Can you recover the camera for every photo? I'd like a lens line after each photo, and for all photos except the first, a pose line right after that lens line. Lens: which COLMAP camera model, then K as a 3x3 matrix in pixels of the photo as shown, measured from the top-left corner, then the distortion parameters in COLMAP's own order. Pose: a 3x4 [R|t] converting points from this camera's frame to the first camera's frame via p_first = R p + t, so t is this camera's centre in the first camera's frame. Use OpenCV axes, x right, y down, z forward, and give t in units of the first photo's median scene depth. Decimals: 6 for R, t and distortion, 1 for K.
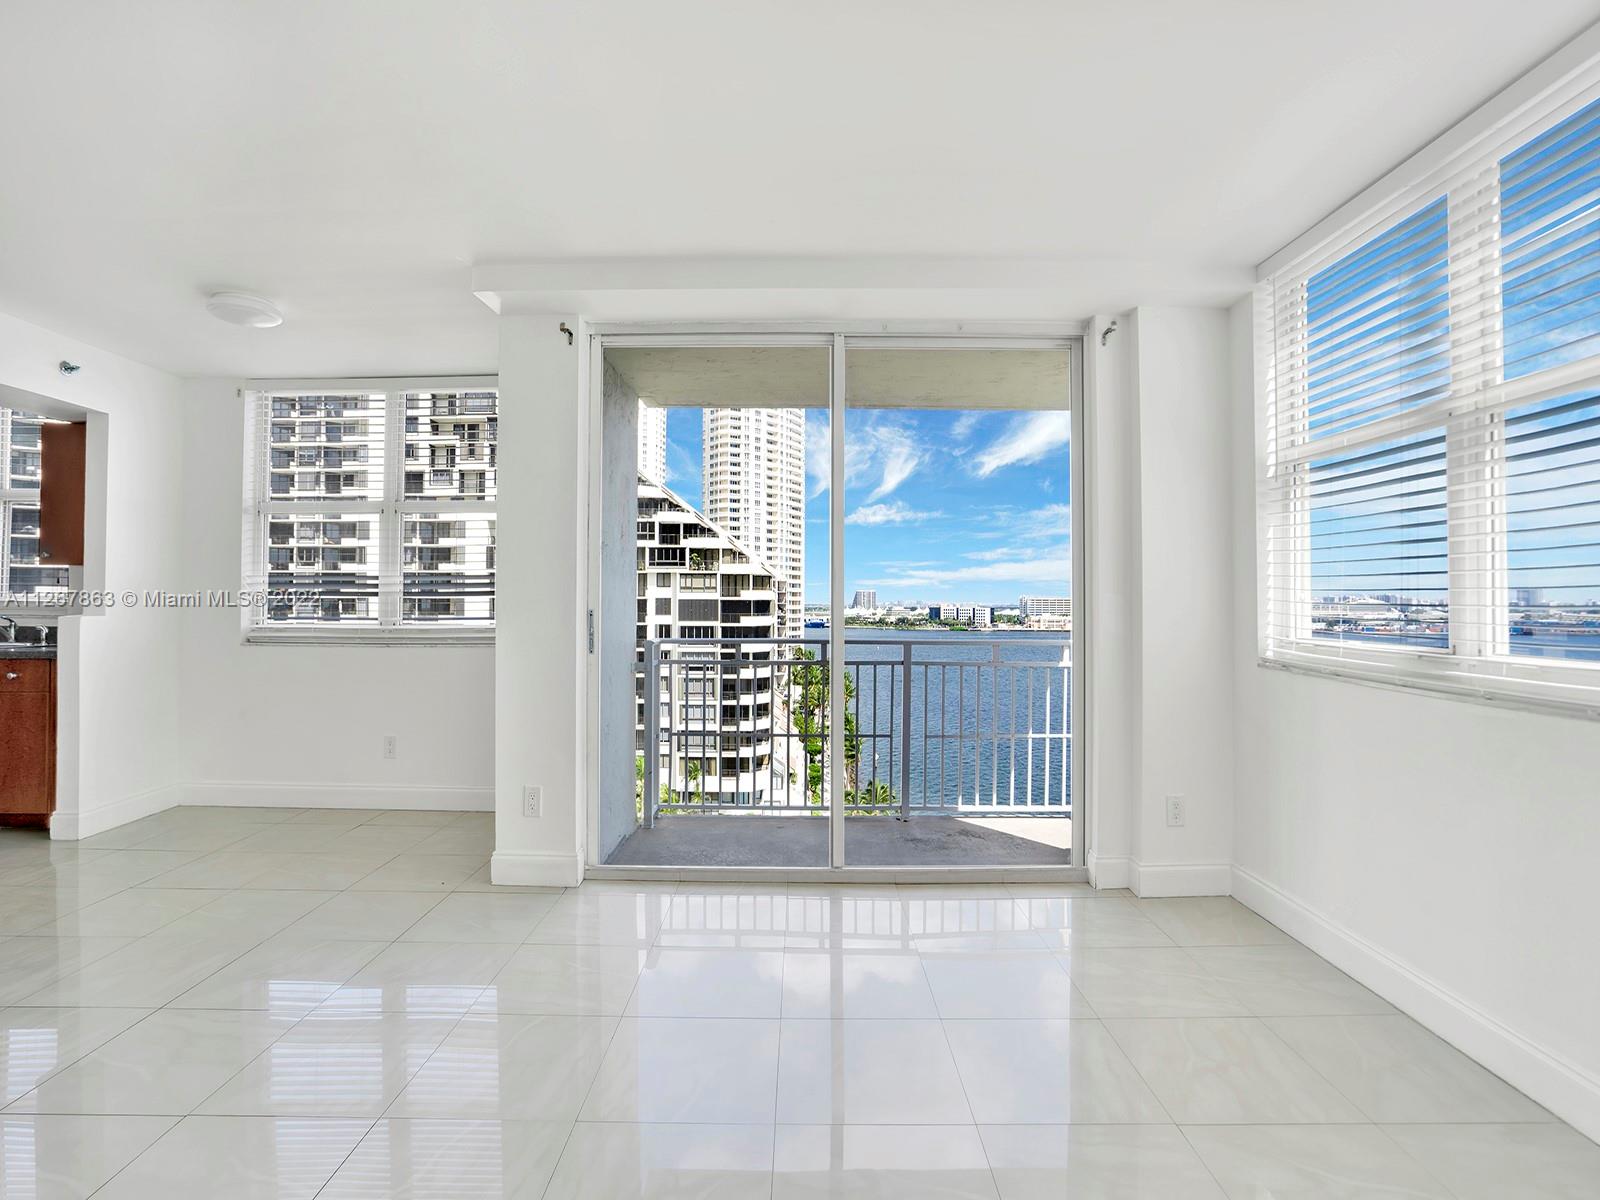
lens RADIAL K [[781.7, 0, 789.6], [0, 781.7, 591.3], [0, 0, 1]] dist [-0.053674, 0.022065]
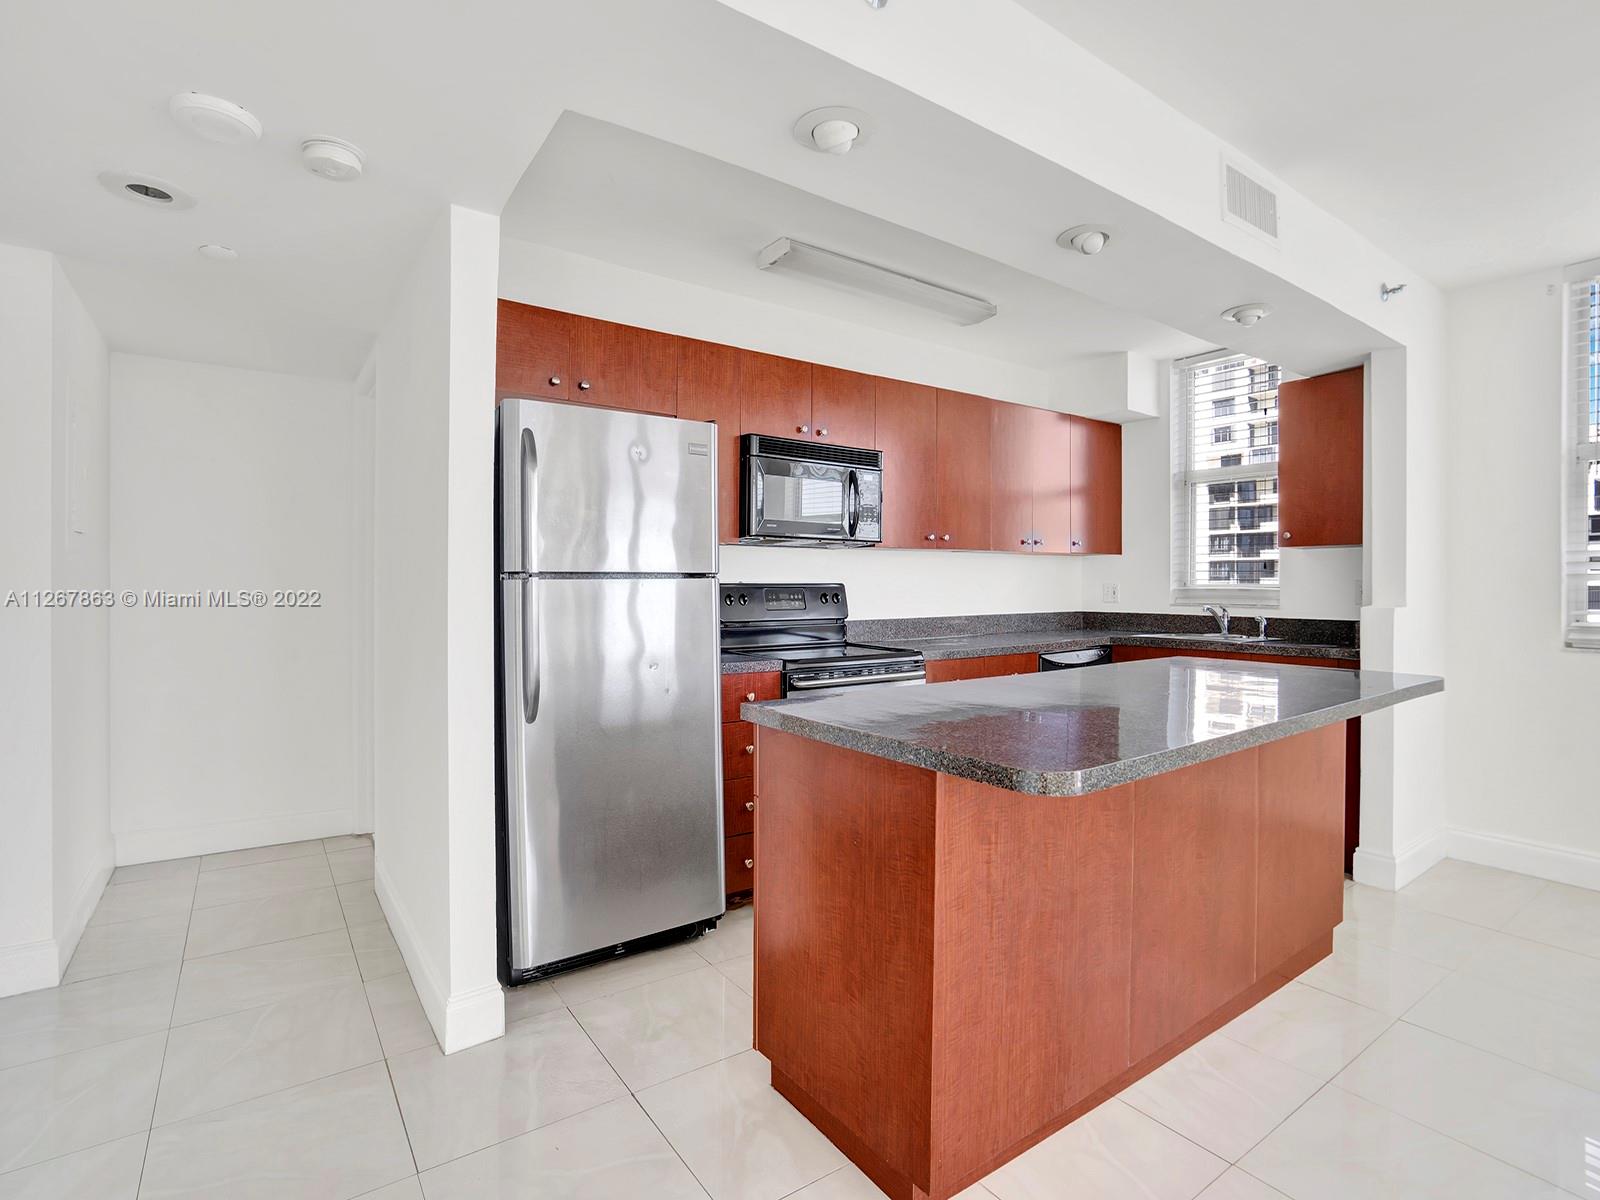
lens RADIAL K [[781.7, 0, 789.6], [0, 781.7, 591.3], [0, 0, 1]] dist [-0.053674, 0.022065]
pose [[0.581211, -0.000429, -0.813753, -0.265389], [0.011036, 0.999912, 0.007356, 0.001733], [0.813678, -0.013256, 0.581165, 0.016239]]
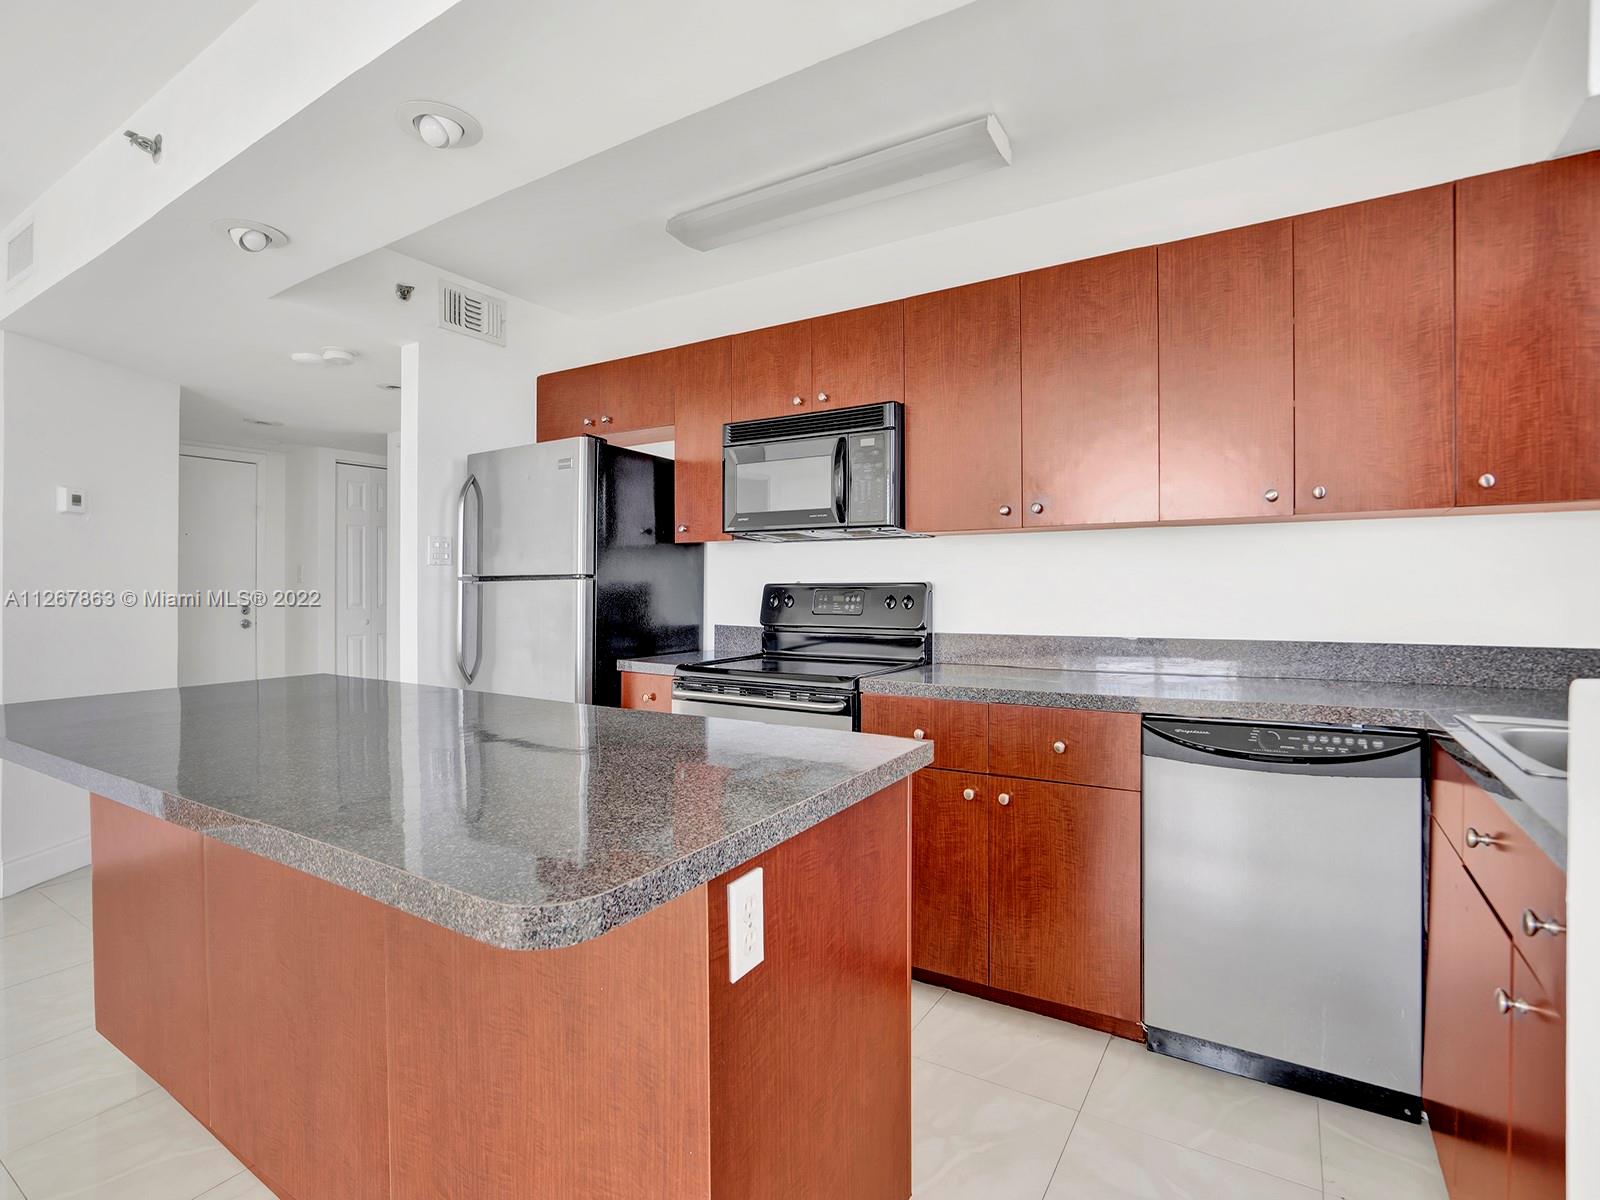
lens RADIAL K [[781.7, 0, 789.6], [0, 781.7, 591.3], [0, 0, 1]] dist [-0.053674, 0.022065]
pose [[-0.517323, -0.002829, -0.855785, -0.291714], [0.006849, 0.999949, -0.007445, 0.006166], [0.855763, -0.009713, -0.517277, 0.380450]]
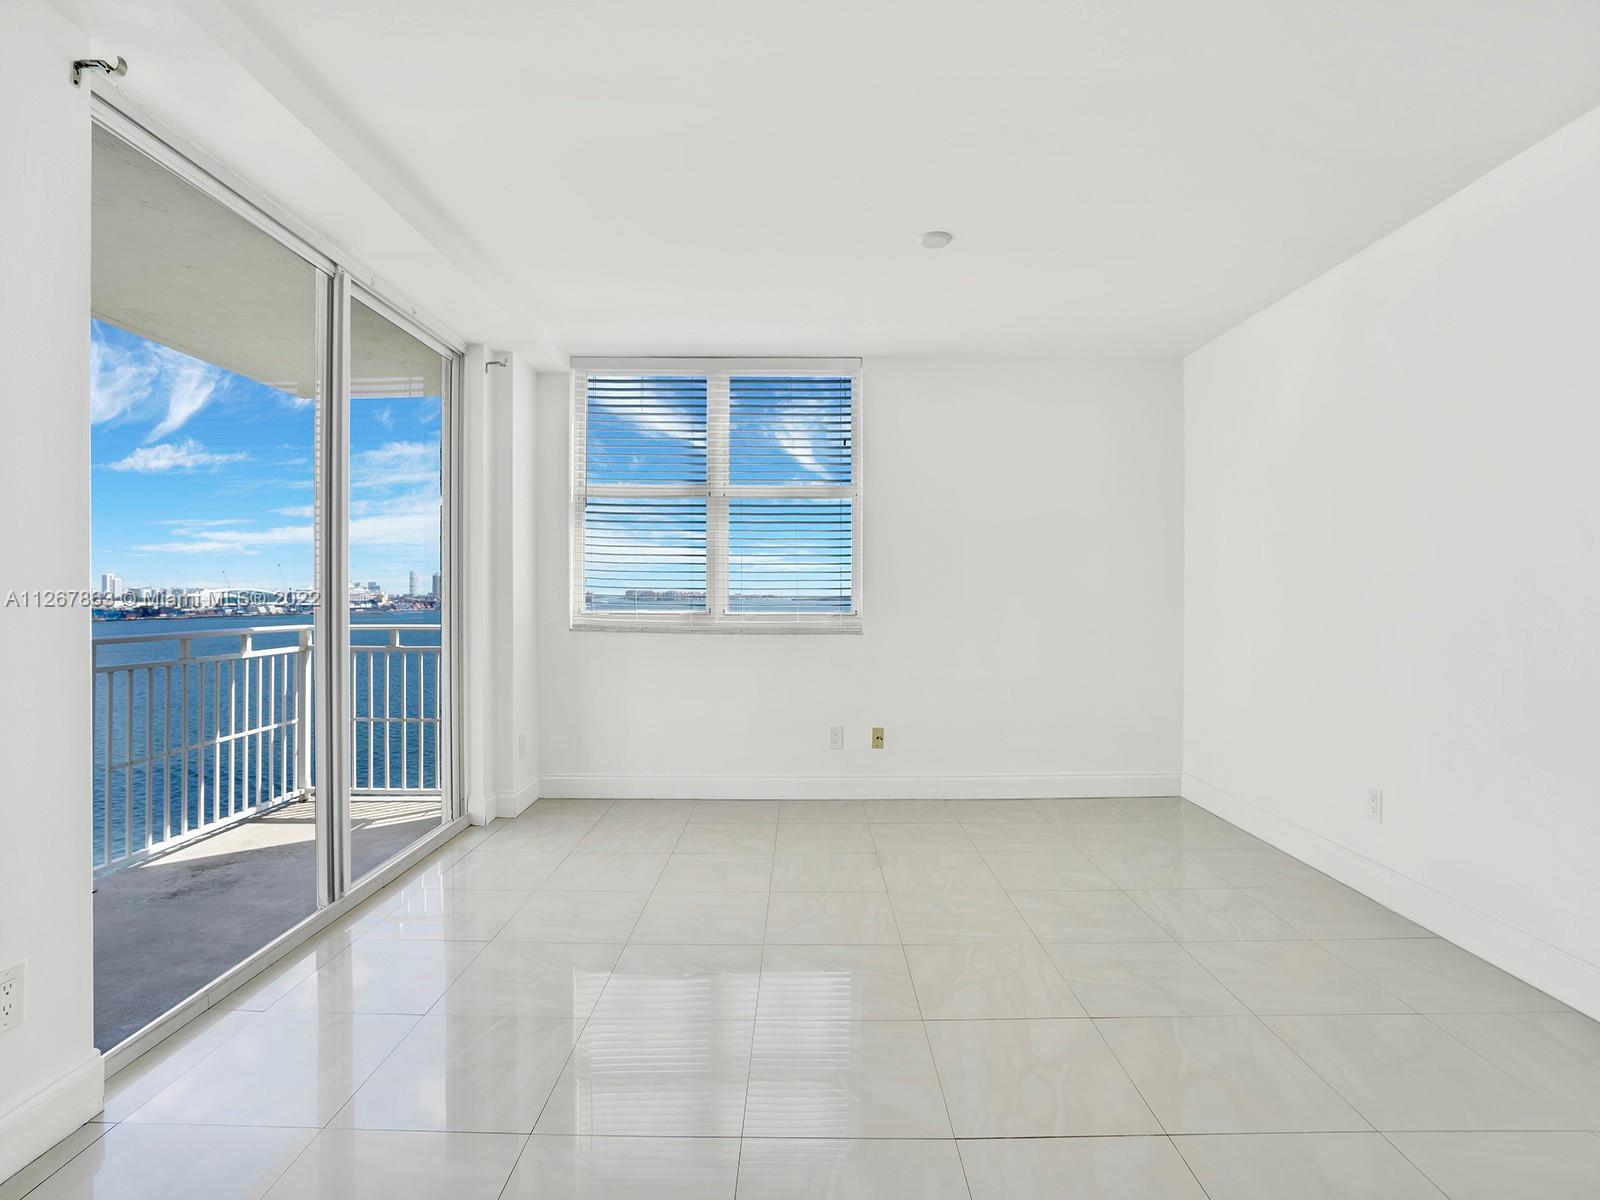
lens RADIAL K [[781.7, 0, 789.6], [0, 781.7, 591.3], [0, 0, 1]] dist [-0.053674, 0.022065]
pose [[0.002296, 0.000343, 0.999997, -0.272686], [-0.014816, 0.999890, -0.000309, 0.004877], [-0.999888, -0.014815, 0.002300, 0.180946]]
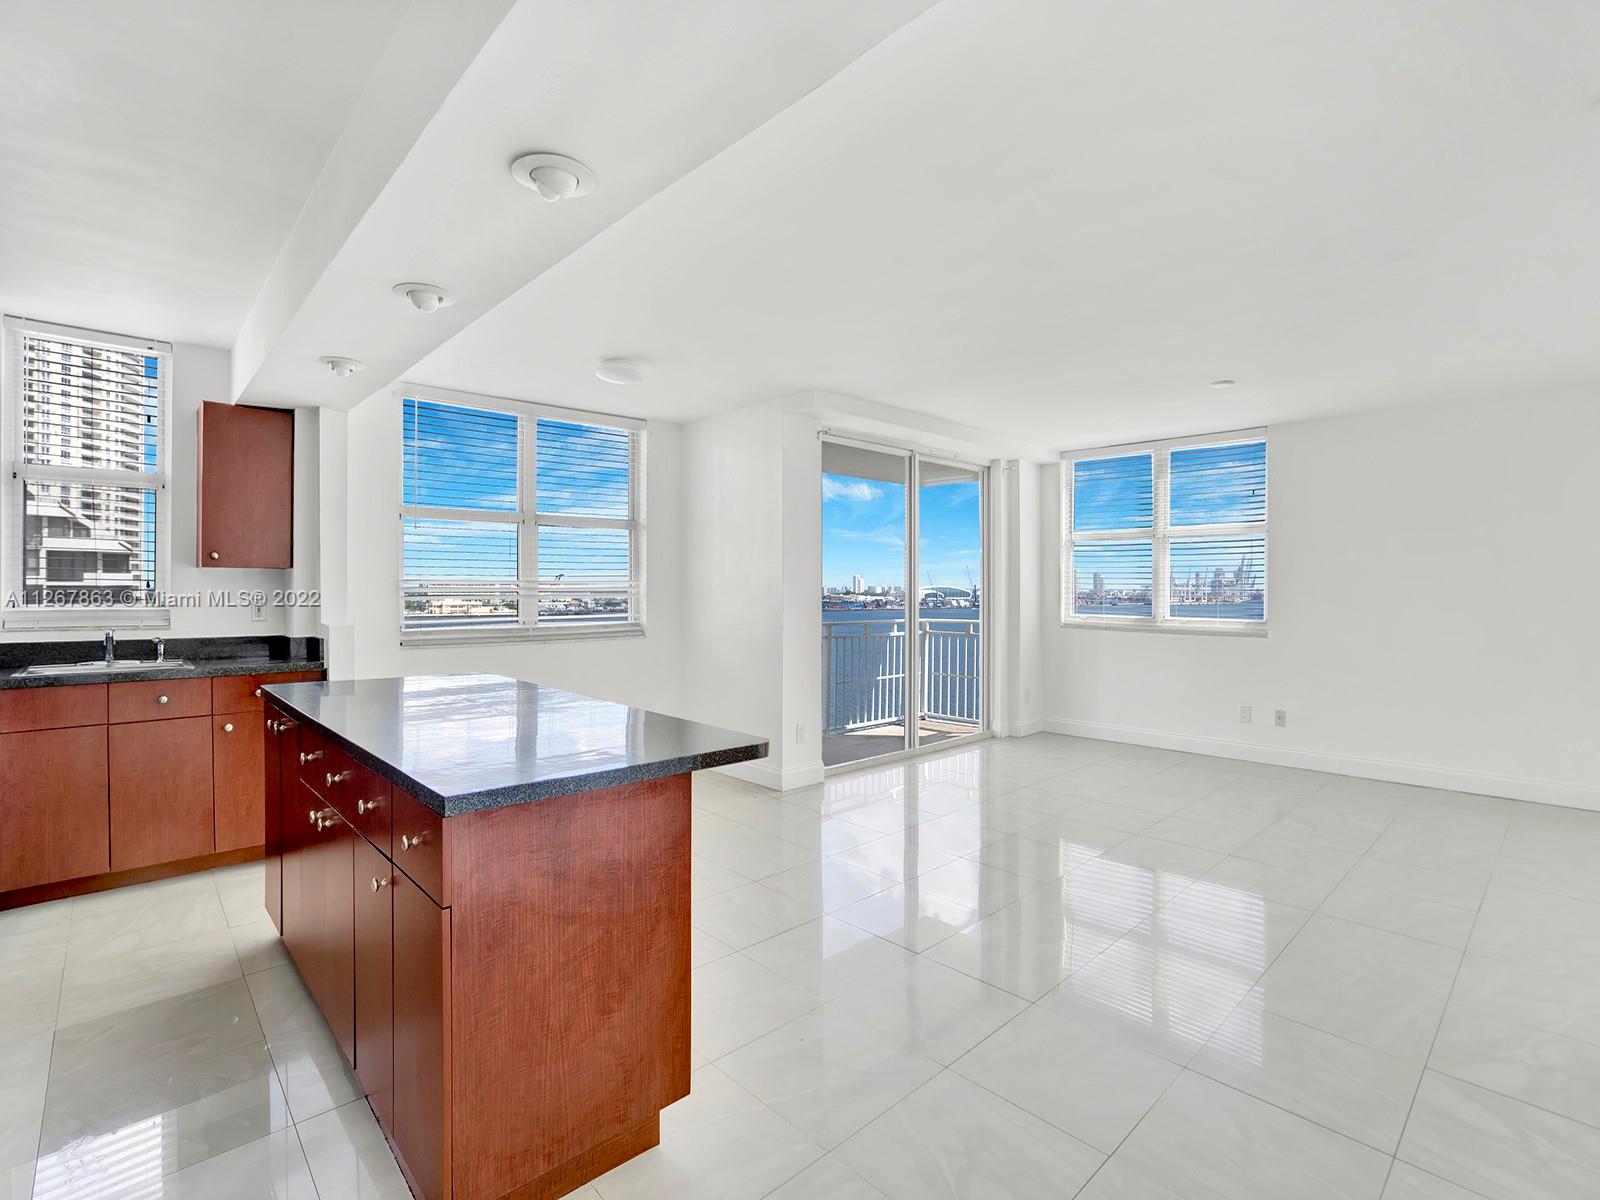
lens RADIAL K [[764.6, 0, 800.2], [0, 764.6, 589.6], [0, 0, 1]] dist [-0.056596, 0.027542]
pose [[0.722855, -0.001166, 0.690999, -0.478108], [-0.010791, 0.999858, 0.012975, -0.011745], [-0.690916, -0.016835, 0.722739, -0.033151]]
